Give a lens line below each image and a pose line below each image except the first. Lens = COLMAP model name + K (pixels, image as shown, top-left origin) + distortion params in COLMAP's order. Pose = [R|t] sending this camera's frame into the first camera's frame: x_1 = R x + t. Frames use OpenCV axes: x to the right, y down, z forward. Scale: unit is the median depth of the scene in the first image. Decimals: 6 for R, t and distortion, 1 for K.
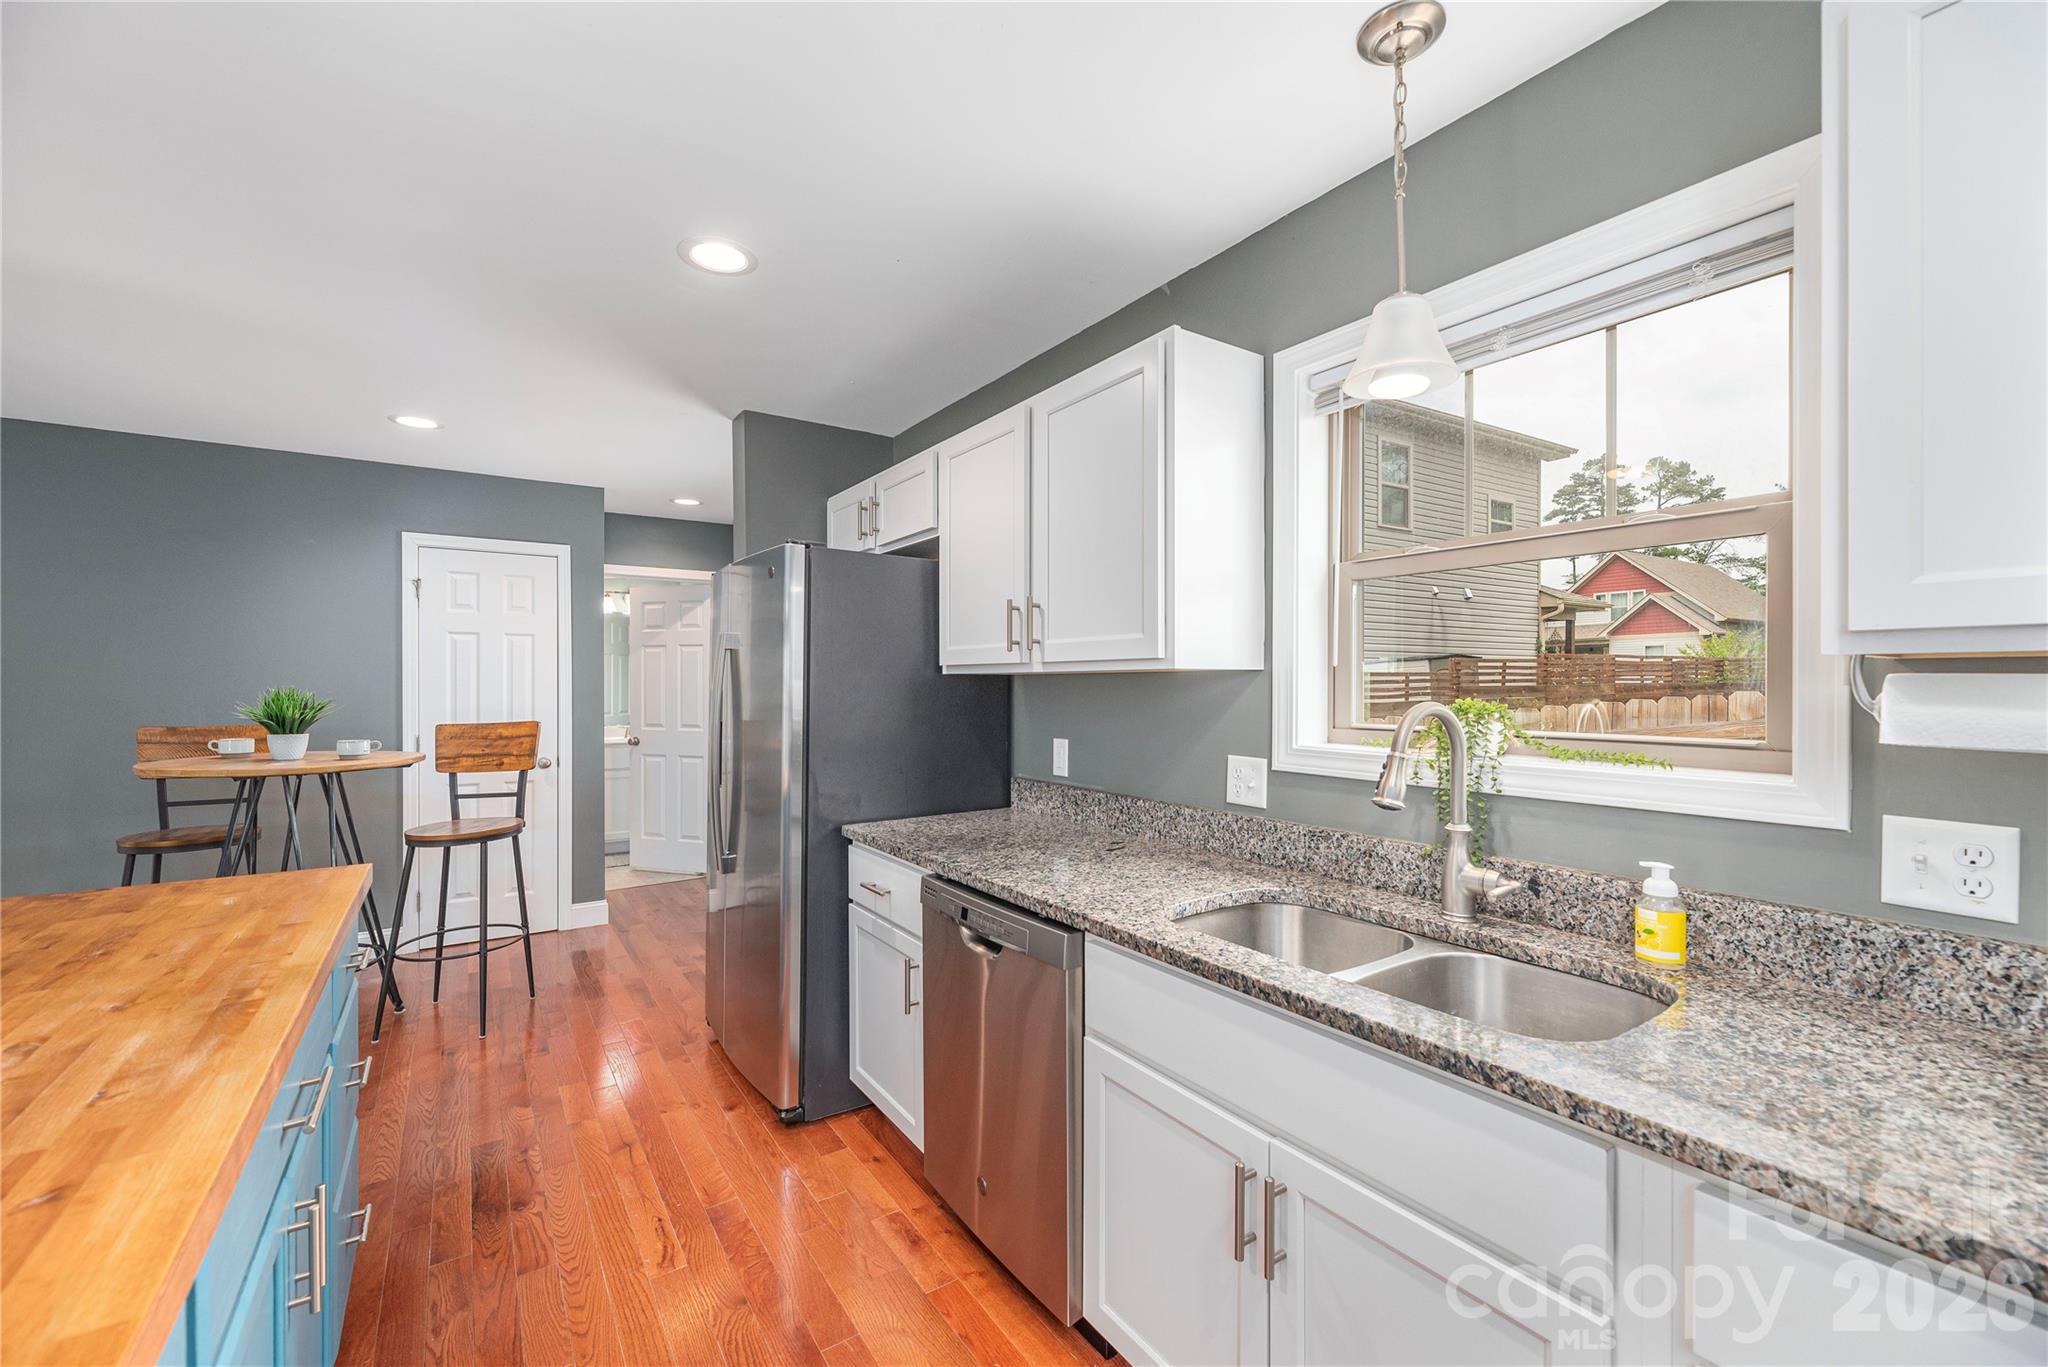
lens RADIAL K [[828.4, 0, 1021.4], [0, 828.4, 687.1], [0, 0, 1]] dist [-0.000674, -0.000126]
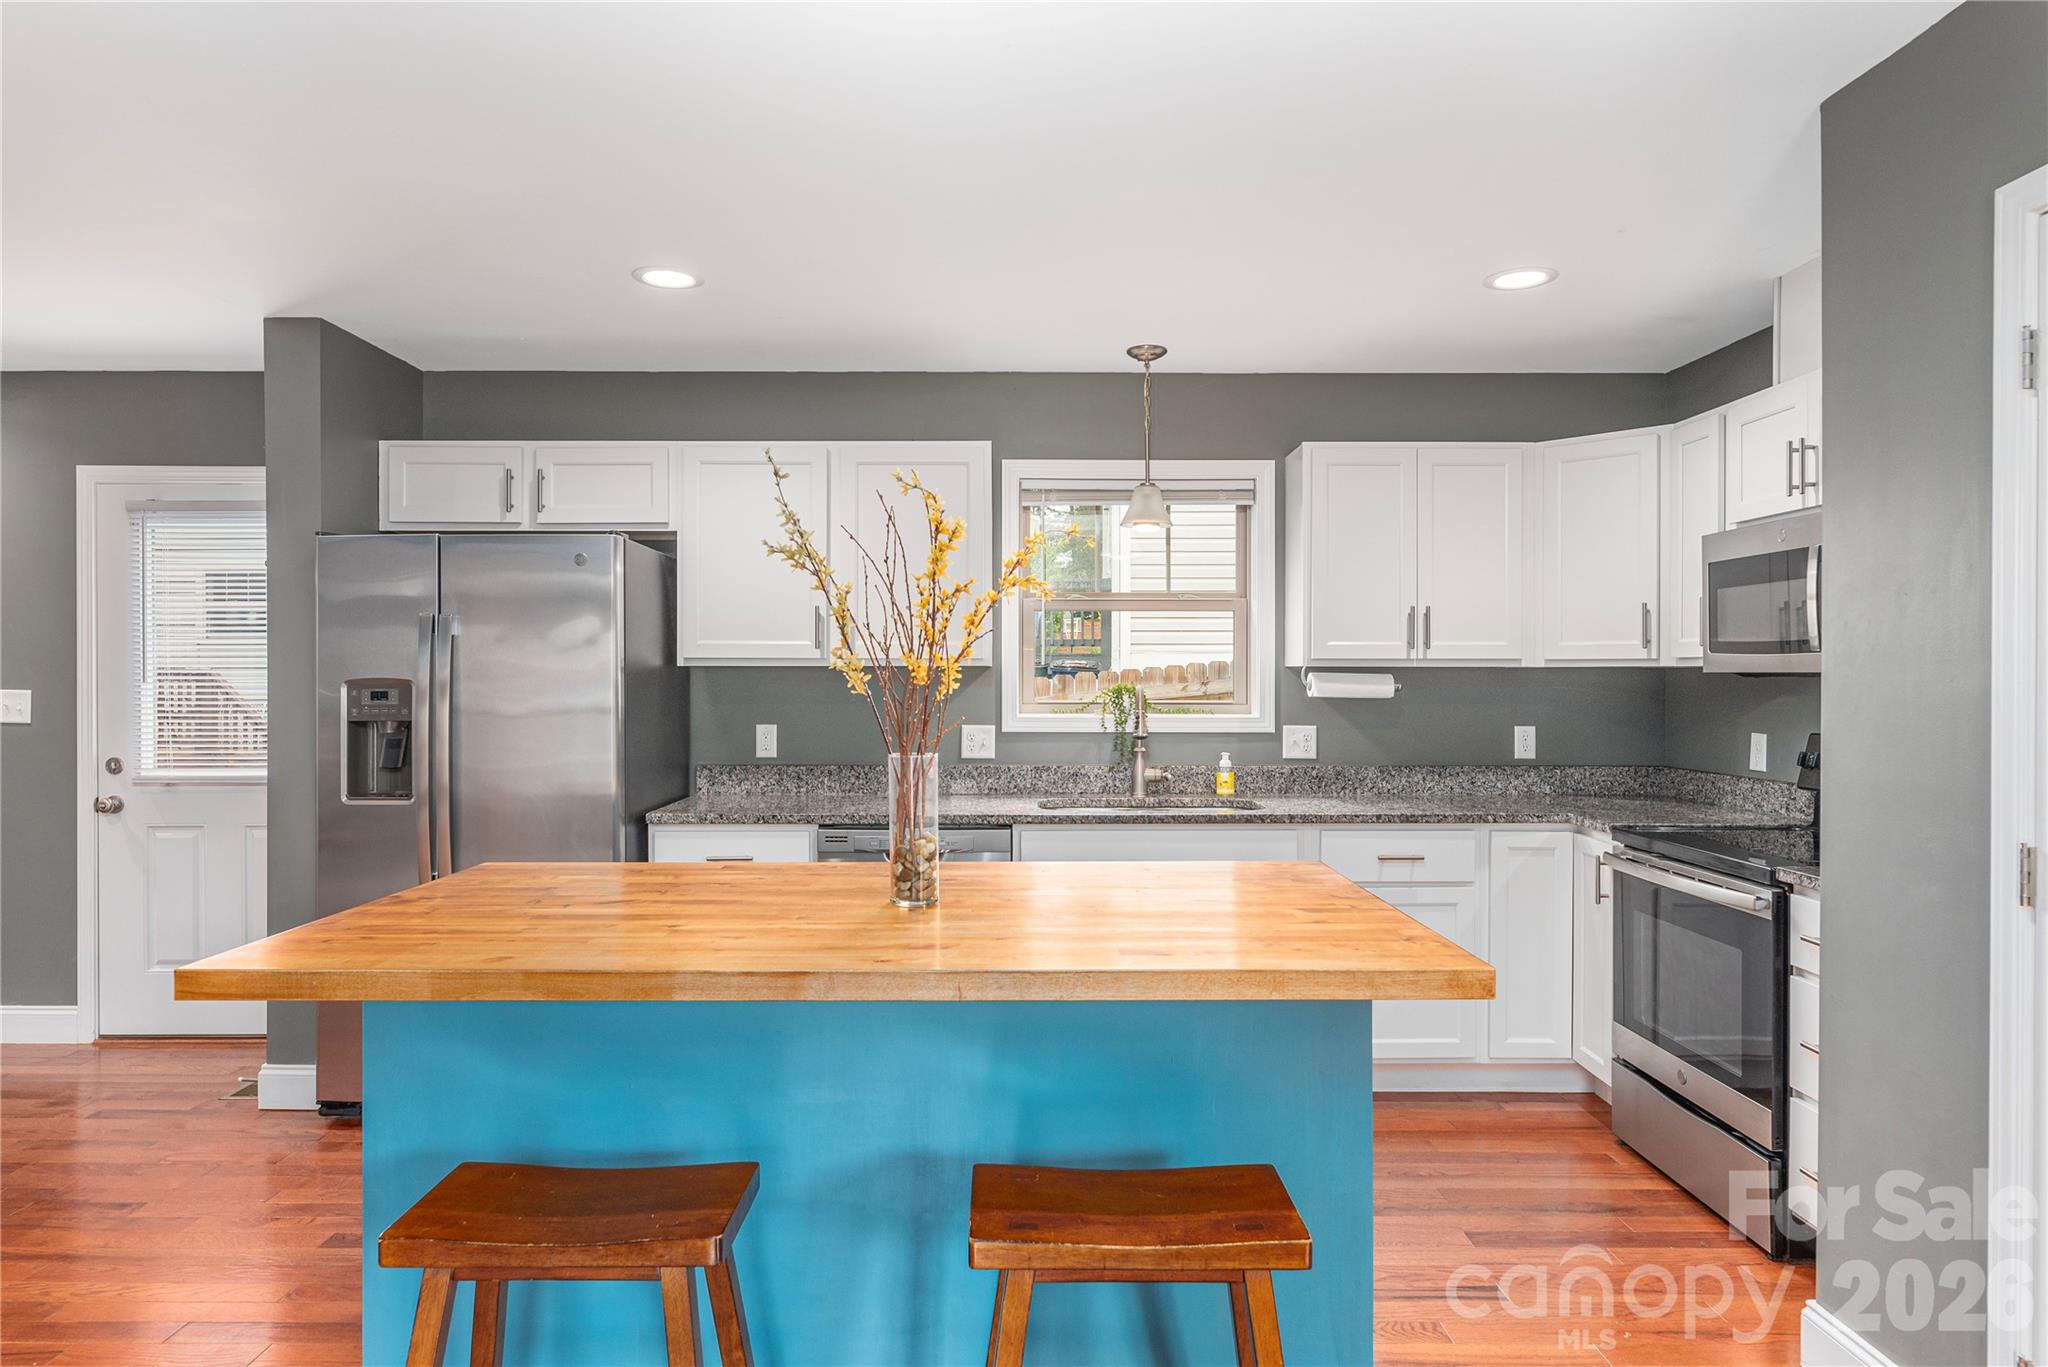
lens RADIAL K [[1227.0, 0, 1024.0], [0, 1227.0, 683.5], [0, 0, 1]] dist [-0.004343, 0.001345]
pose [[0.561619, -0.004844, 0.827382, -1.480175], [0.001760, 0.999988, 0.004660, 0.000371], [-0.827394, -0.001161, 0.561620, -0.287293]]
